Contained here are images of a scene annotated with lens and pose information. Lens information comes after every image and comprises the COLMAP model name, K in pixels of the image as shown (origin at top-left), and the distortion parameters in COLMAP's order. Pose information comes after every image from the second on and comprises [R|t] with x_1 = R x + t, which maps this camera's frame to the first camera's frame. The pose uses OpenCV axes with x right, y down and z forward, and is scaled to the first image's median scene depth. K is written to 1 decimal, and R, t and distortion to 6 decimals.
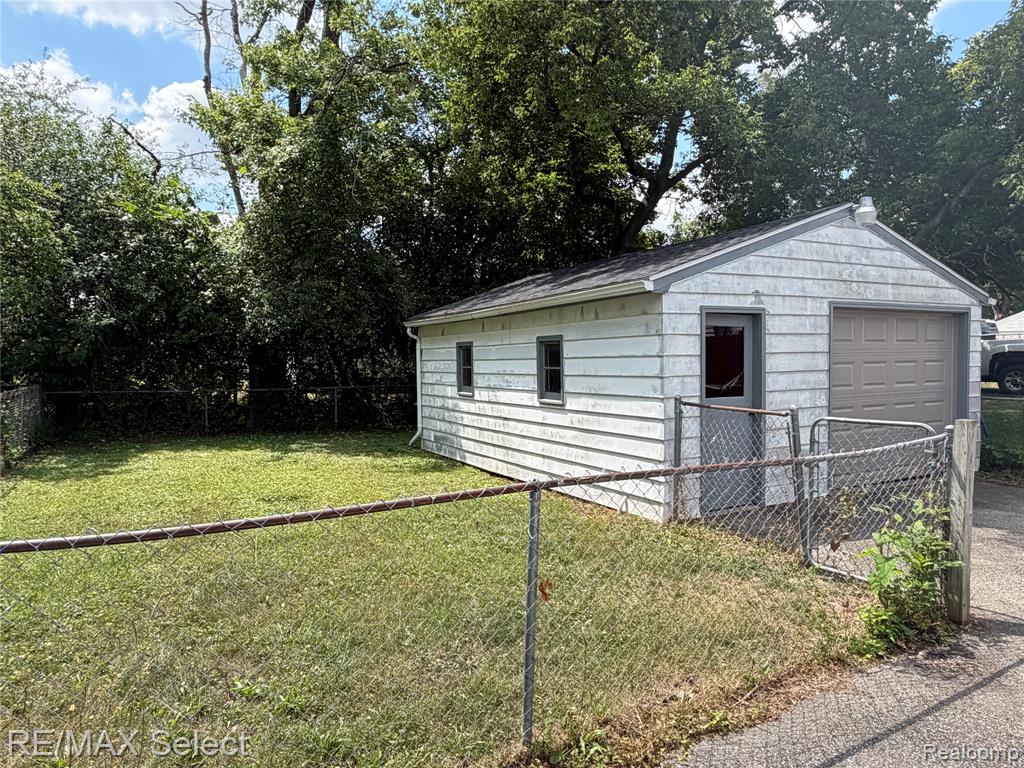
lens RADIAL K [[677.0, 0, 512.2], [0, 677.0, 386.4], [0, 0, 1]] dist [-0.001048, -0.000733]
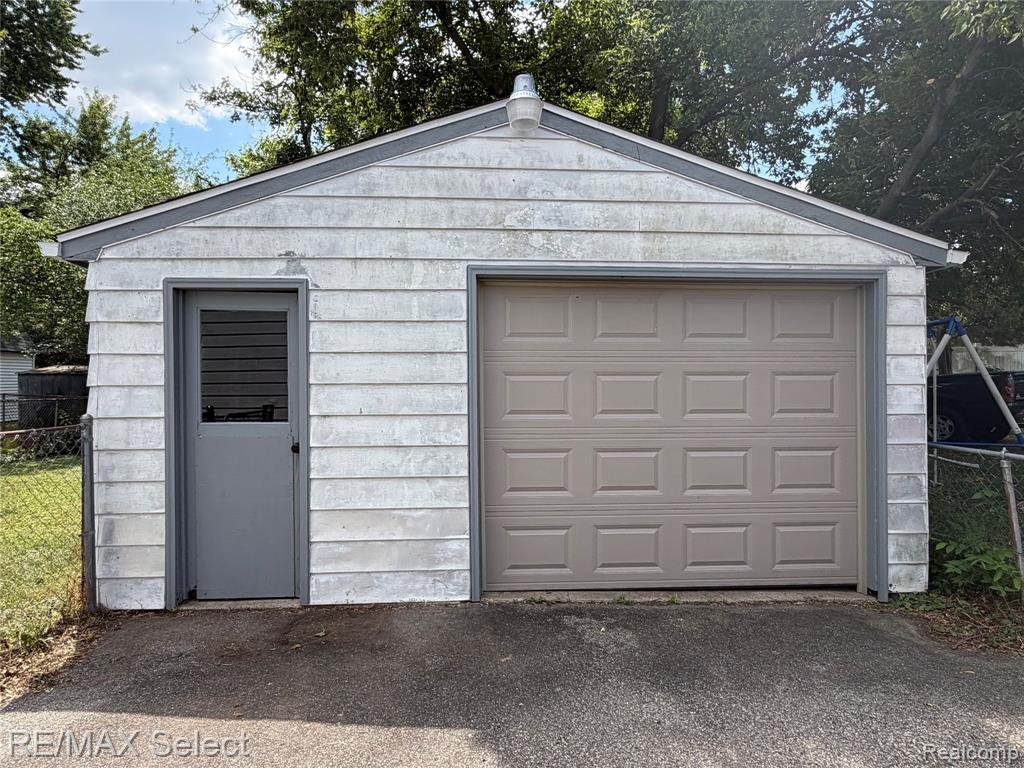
lens RADIAL K [[630.4, 0, 512.1], [0, 630.4, 384.5], [0, 0, 1]] dist [0.003457, -0.000091]
pose [[0.905999, 0.008344, -0.423197, 0.757174], [-0.027775, 0.998823, -0.039769, -0.002894], [0.422367, 0.047785, 0.905165, 0.543765]]
